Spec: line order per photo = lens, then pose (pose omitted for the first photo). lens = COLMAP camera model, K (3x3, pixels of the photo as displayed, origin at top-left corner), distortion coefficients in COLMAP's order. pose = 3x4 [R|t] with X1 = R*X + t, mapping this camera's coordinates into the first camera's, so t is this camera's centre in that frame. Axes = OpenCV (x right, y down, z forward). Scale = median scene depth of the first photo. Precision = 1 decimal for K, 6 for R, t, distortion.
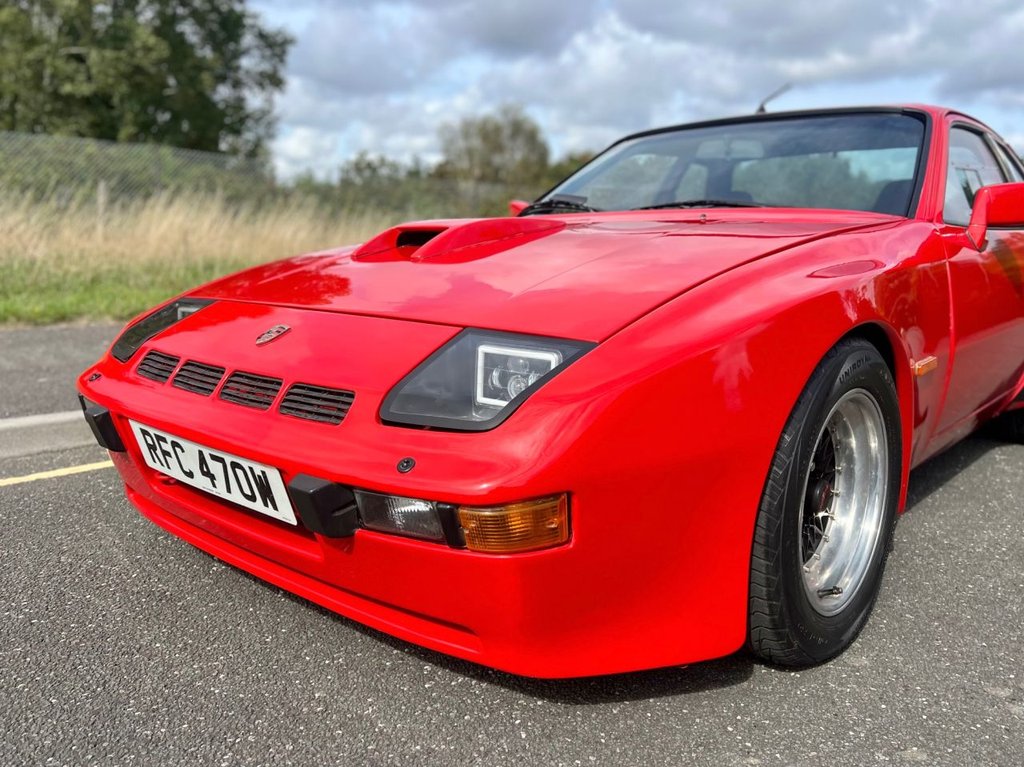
lens RADIAL K [[787.3, 0, 512.0], [0, 787.3, 383.5], [0, 0, 1]] dist [0.032605, -0.043008]
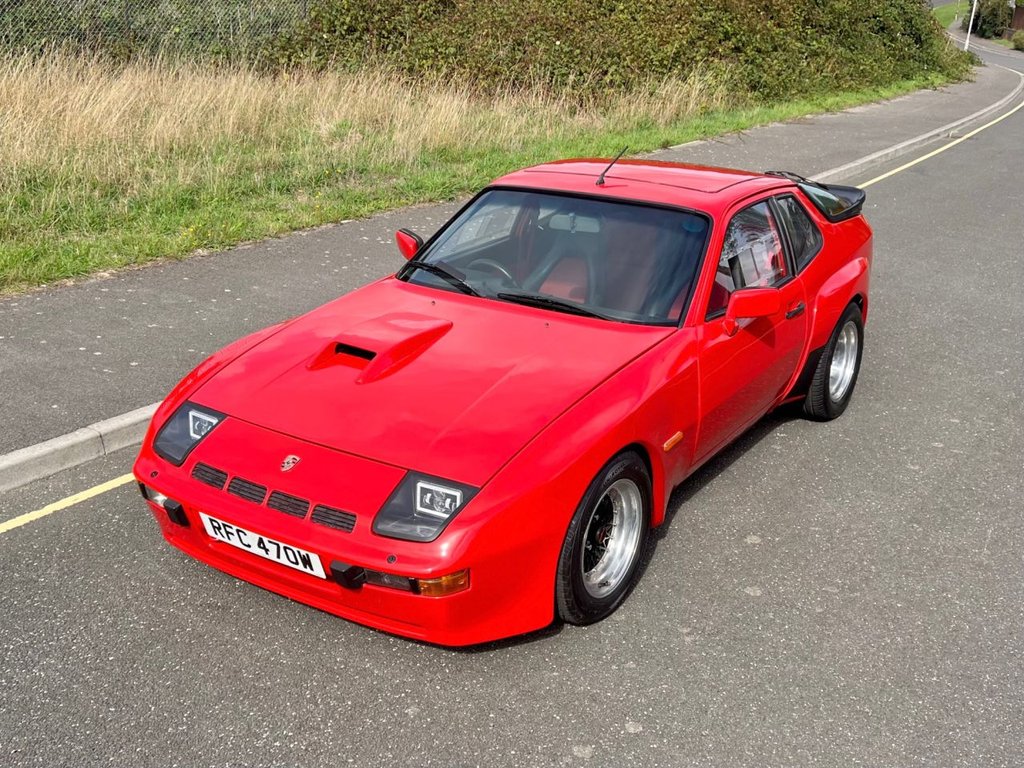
lens RADIAL K [[1158.2, 0, 512.0], [0, 1158.2, 384.0], [0, 0, 1]] dist [0.078344, -0.165529]
pose [[0.989400, -0.046708, 0.137501, -0.173253], [0.017185, 0.977867, 0.208520, -0.788305], [-0.144197, -0.203946, 0.968304, -1.555148]]
